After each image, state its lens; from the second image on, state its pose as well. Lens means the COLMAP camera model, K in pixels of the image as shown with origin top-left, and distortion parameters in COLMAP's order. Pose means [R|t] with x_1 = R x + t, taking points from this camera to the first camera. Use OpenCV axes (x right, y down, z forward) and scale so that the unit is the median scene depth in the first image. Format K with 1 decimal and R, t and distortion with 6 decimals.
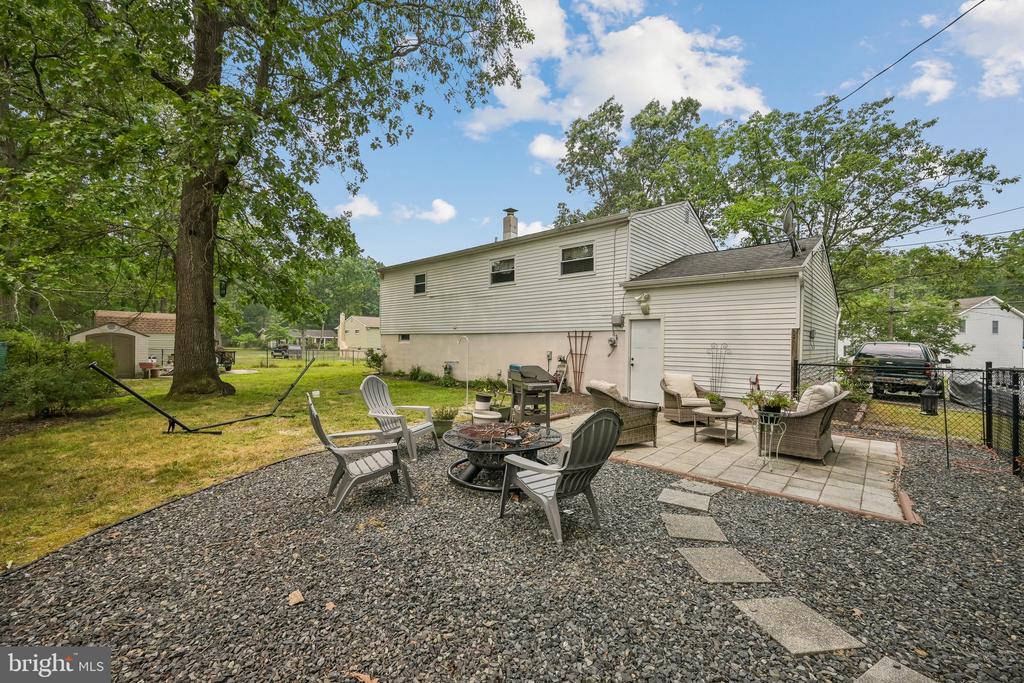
lens RADIAL K [[405.7, 0, 522.2], [0, 405.7, 344.7], [0, 0, 1]] dist [-0.000550, 0.000046]
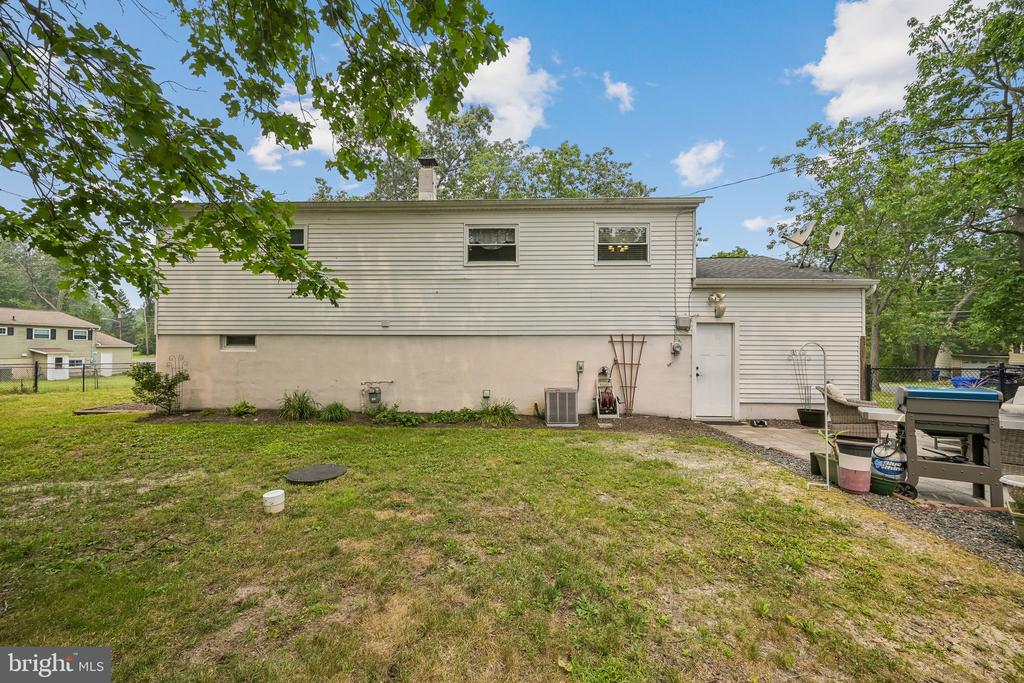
lens RADIAL K [[405.7, 0, 522.2], [0, 405.7, 344.7], [0, 0, 1]] dist [-0.000550, 0.000046]
pose [[0.766475, -0.004903, 0.642256, -0.521425], [0.006355, 0.999980, 0.000050, -0.015675], [-0.642243, 0.004043, 0.766490, 0.526784]]
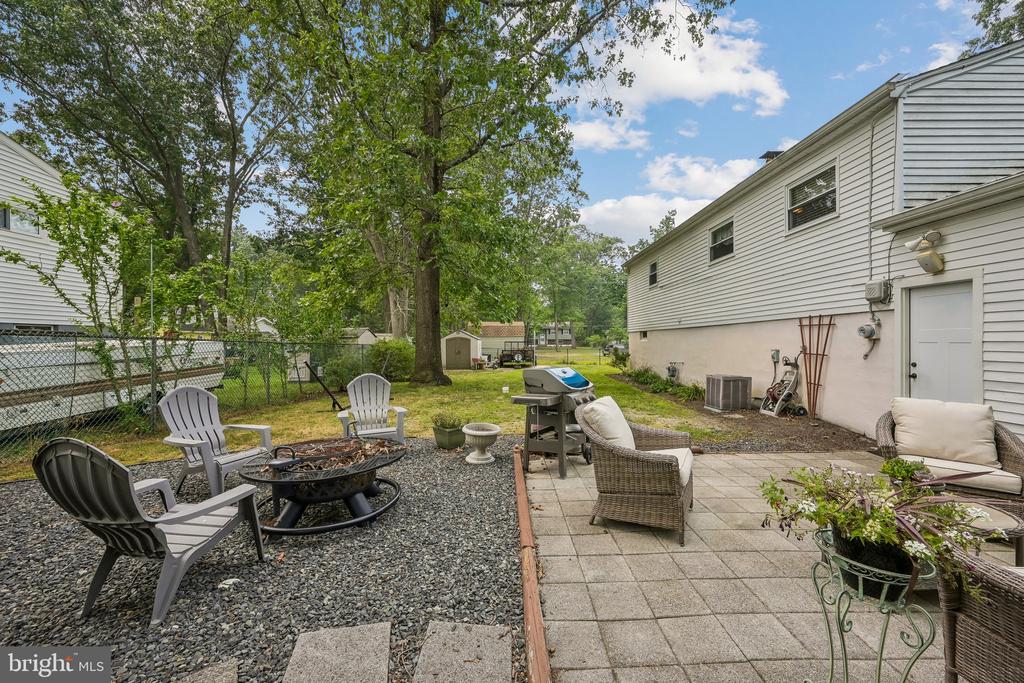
lens RADIAL K [[405.7, 0, 522.2], [0, 405.7, 344.7], [0, 0, 1]] dist [-0.000550, 0.000046]
pose [[0.684710, -0.010318, -0.728743, 0.281395], [0.012801, 0.999916, -0.002130, 0.004797], [0.728703, -0.007870, 0.684784, 0.265195]]
